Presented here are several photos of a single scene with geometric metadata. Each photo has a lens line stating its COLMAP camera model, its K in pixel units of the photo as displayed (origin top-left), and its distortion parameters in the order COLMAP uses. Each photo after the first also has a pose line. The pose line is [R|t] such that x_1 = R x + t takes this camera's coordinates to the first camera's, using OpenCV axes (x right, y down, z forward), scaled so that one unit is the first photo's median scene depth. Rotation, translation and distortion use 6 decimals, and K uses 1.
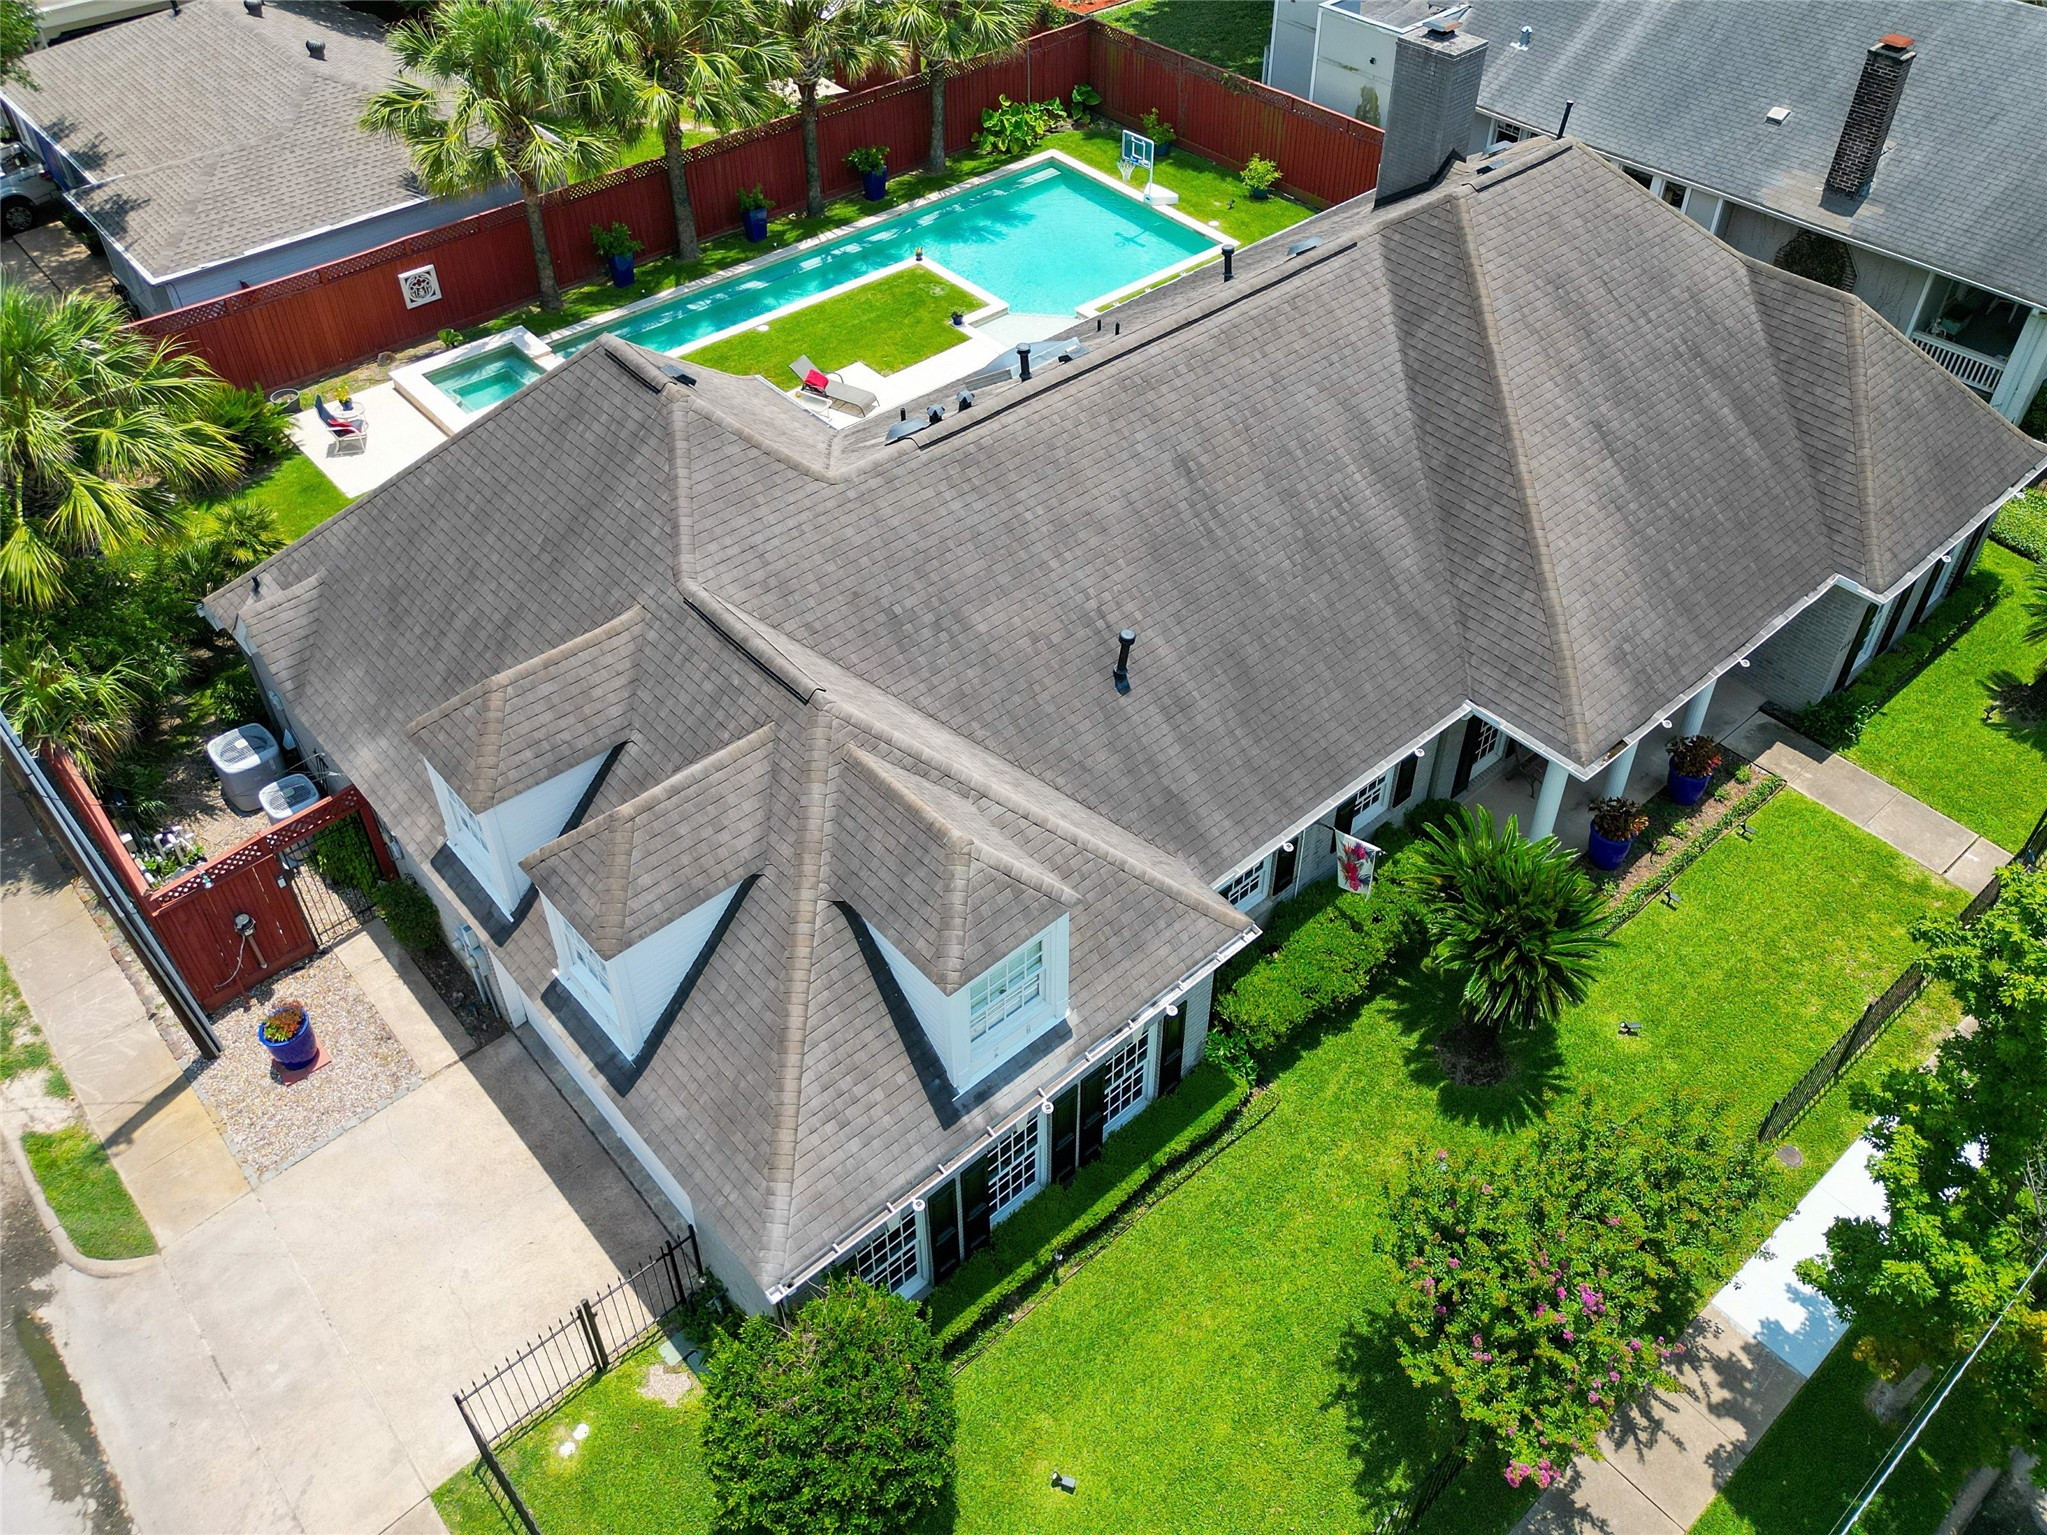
lens RADIAL K [[1660.3, 0, 1023.5], [0, 1660.3, 767.5], [0, 0, 1]] dist [0.019173, 0.005650]
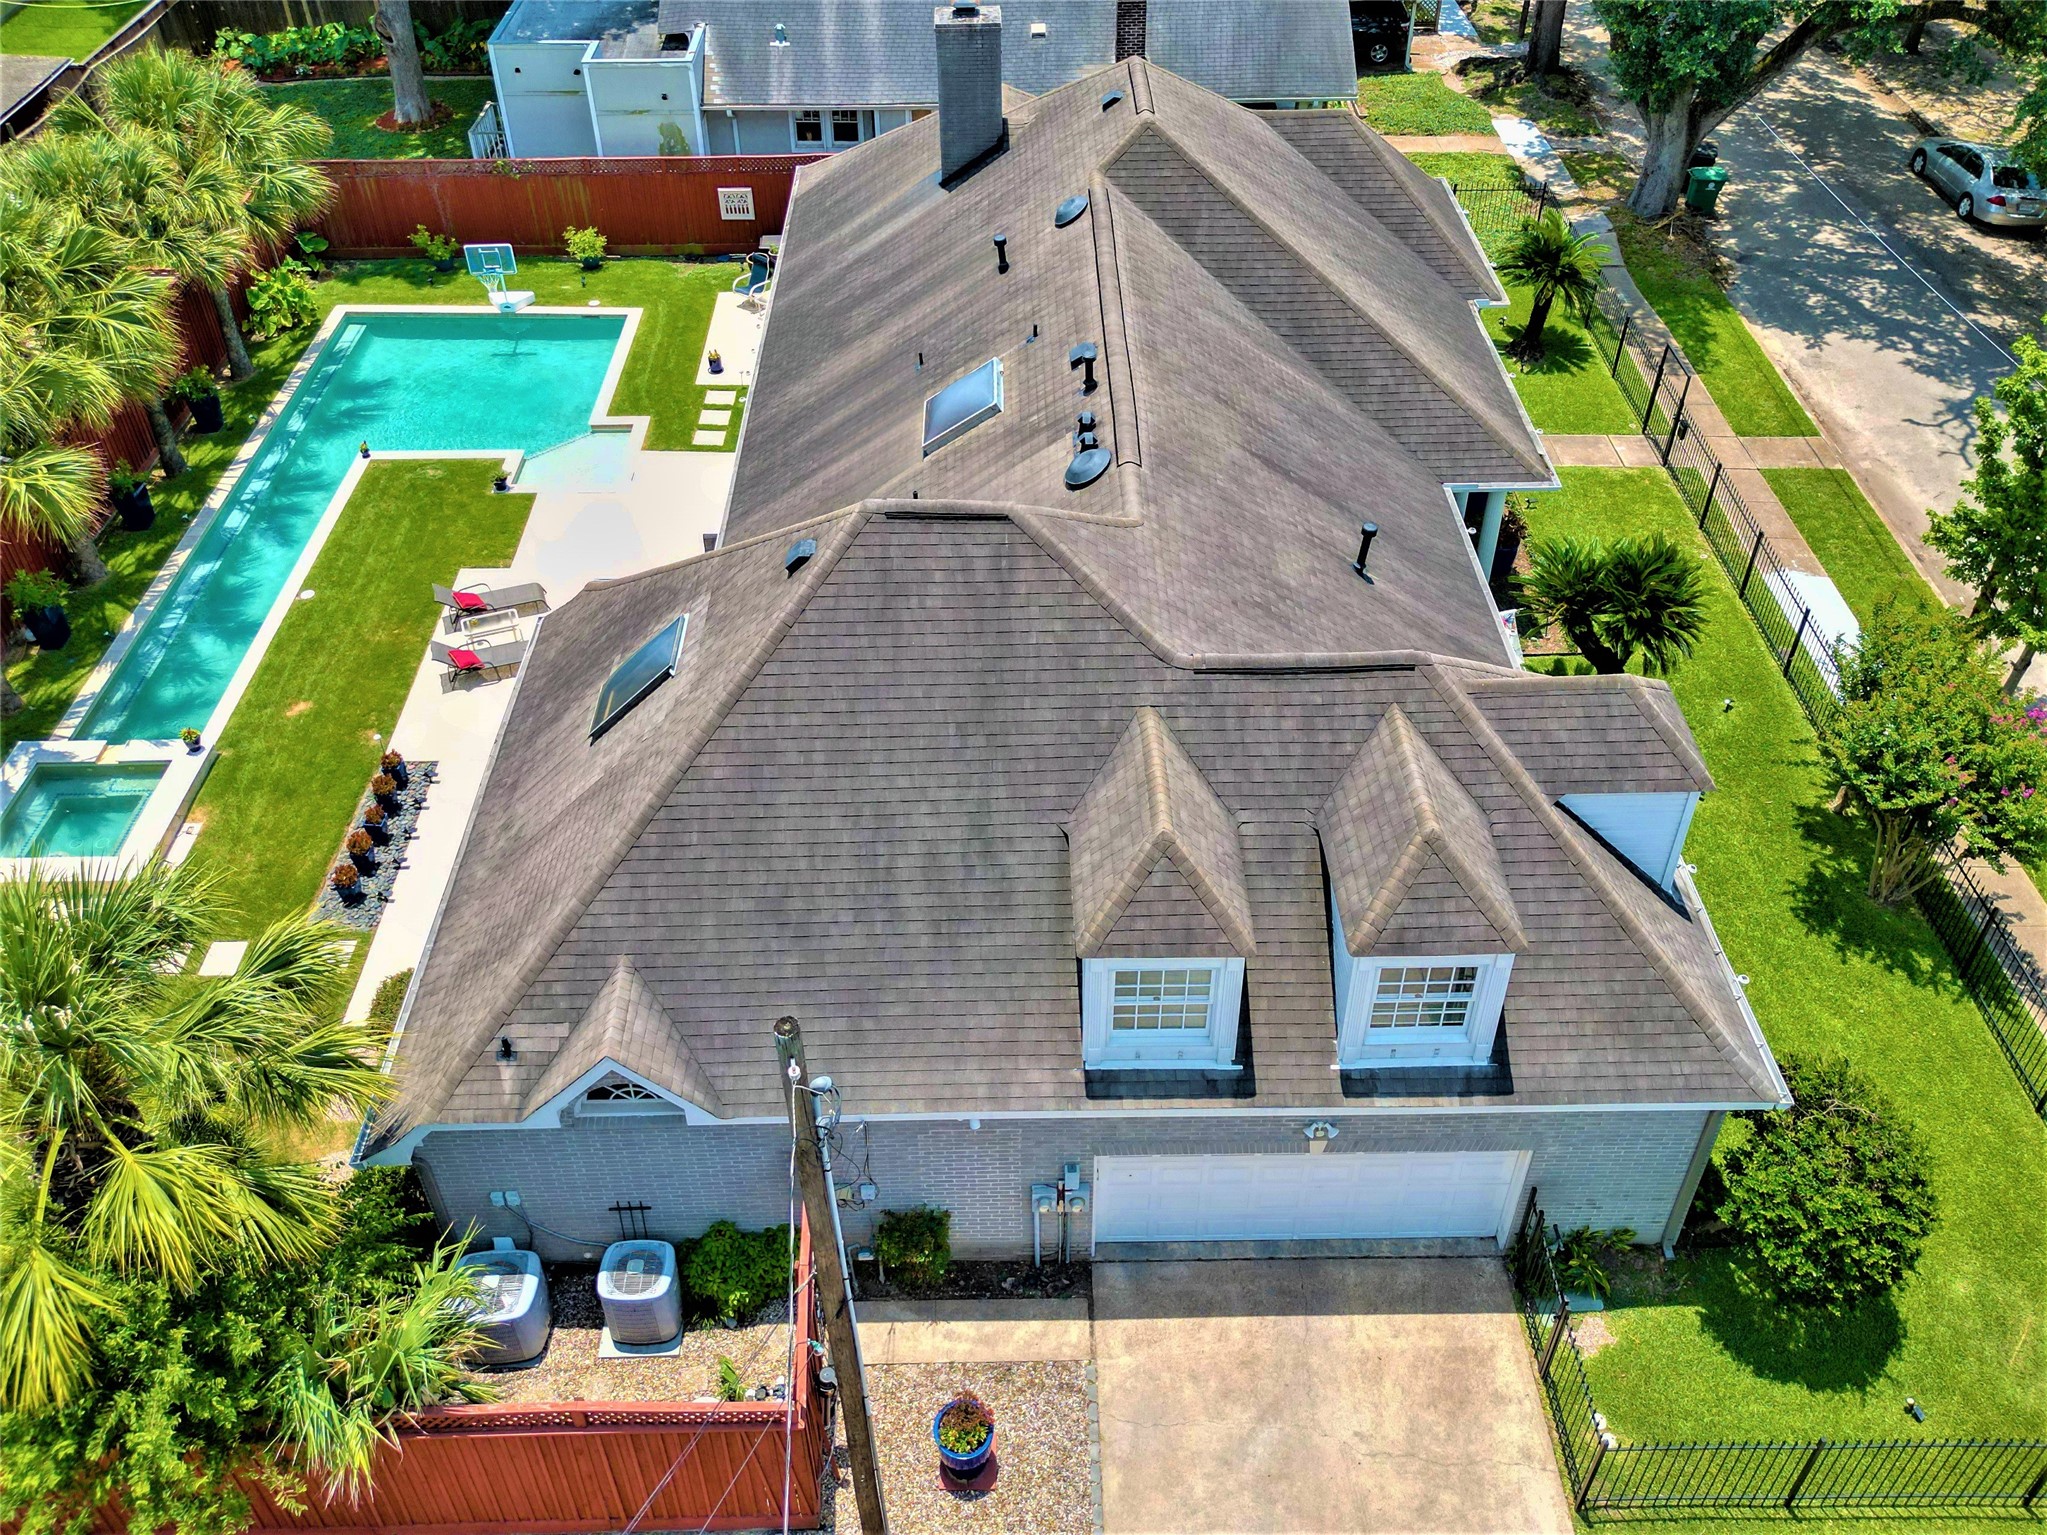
lens RADIAL K [[1722.8, 0, 1024.6], [0, 1722.8, 745.6], [0, 0, 1]] dist [0.004276, -0.000672]
pose [[0.623556, -0.500209, 0.600806, -0.458609], [0.528166, 0.836147, 0.147981, -0.137436], [-0.576384, 0.225051, 0.785578, 0.155342]]
